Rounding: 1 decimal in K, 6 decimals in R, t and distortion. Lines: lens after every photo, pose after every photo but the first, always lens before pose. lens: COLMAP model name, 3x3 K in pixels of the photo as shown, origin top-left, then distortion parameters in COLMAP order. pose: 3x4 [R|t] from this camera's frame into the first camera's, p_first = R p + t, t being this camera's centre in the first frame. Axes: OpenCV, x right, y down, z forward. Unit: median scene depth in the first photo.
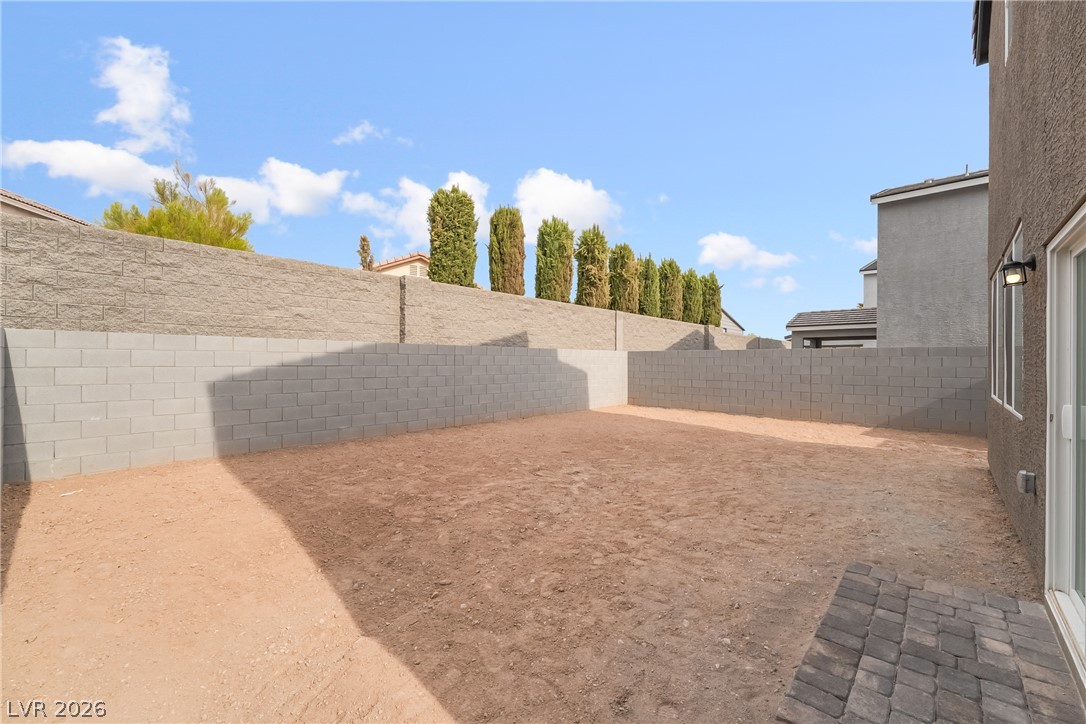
lens RADIAL K [[449.6, 0, 565.6], [0, 449.6, 349.4], [0, 0, 1]] dist [-0.006647, -0.000060]
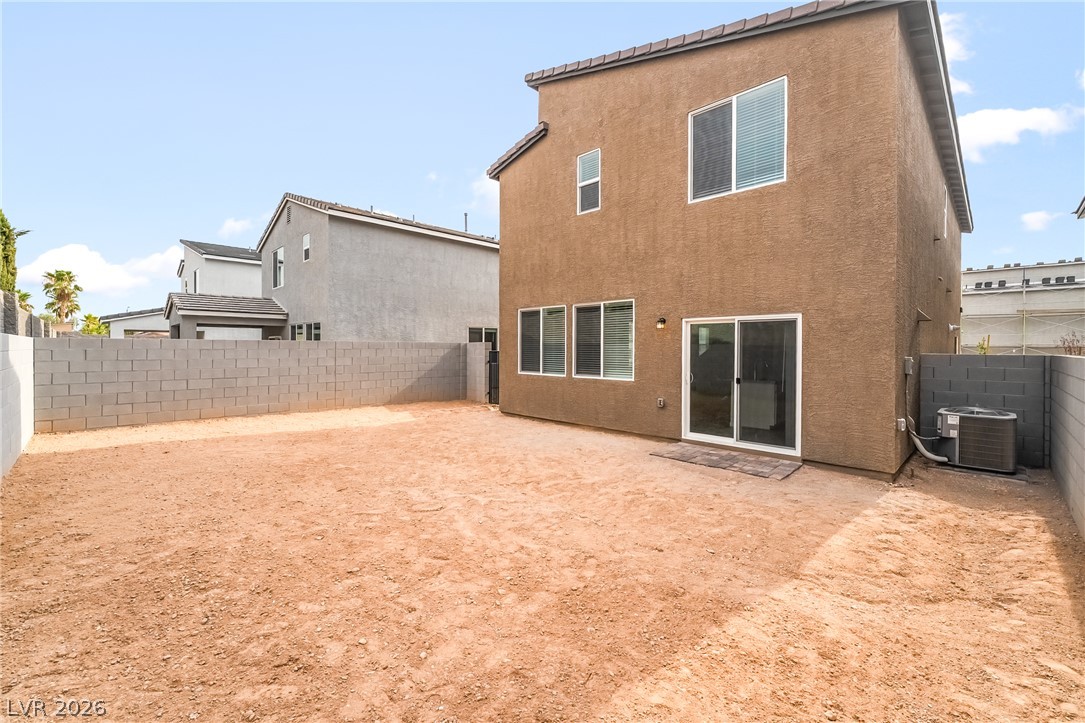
lens RADIAL K [[449.1, 0, 542.6], [0, 449.1, 354.3], [0, 0, 1]] dist [-0.006647, -0.000060]
pose [[0.055370, -0.019922, 0.998267, -0.976815], [-0.029100, 0.999344, 0.021558, -0.014836], [-0.998042, -0.030243, 0.054754, 0.922488]]
